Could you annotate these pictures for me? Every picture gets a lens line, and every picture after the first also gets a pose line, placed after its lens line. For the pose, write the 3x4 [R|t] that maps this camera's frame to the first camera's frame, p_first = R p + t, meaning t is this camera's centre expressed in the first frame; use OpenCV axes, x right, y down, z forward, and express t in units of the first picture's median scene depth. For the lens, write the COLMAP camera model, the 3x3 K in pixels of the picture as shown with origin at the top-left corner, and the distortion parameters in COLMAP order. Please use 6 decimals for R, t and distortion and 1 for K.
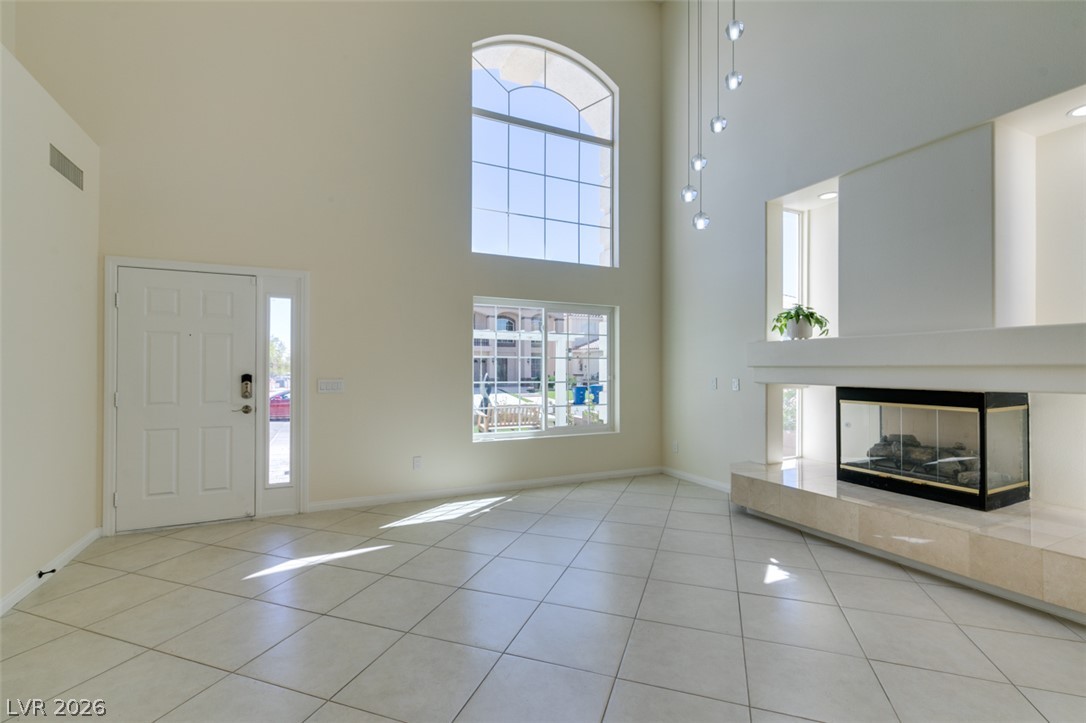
lens RADIAL K [[490.0, 0, 542.8], [0, 490.0, 367.3], [0, 0, 1]] dist [0.000075, -0.000399]
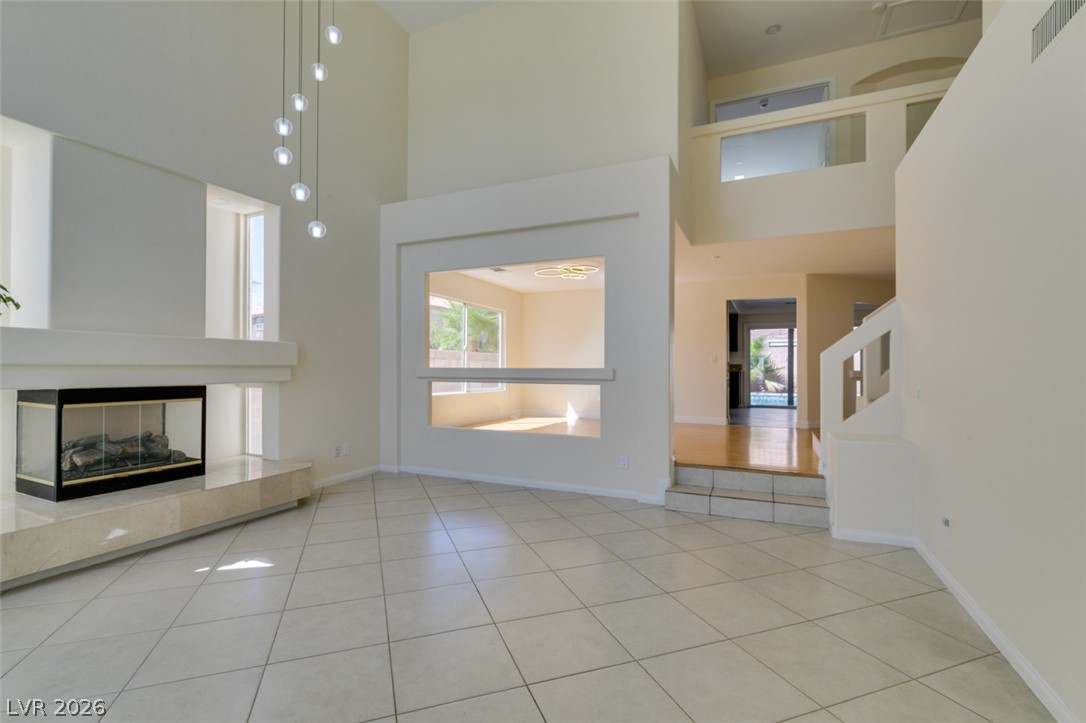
lens RADIAL K [[482.8, 0, 543.0], [0, 482.8, 361.5], [0, 0, 1]] dist [-0.001076, -0.000014]
pose [[-0.650530, 0.004365, 0.759468, -0.646745], [-0.006076, 0.999922, -0.010952, -0.004364], [-0.759456, -0.011740, -0.650452, 1.066756]]
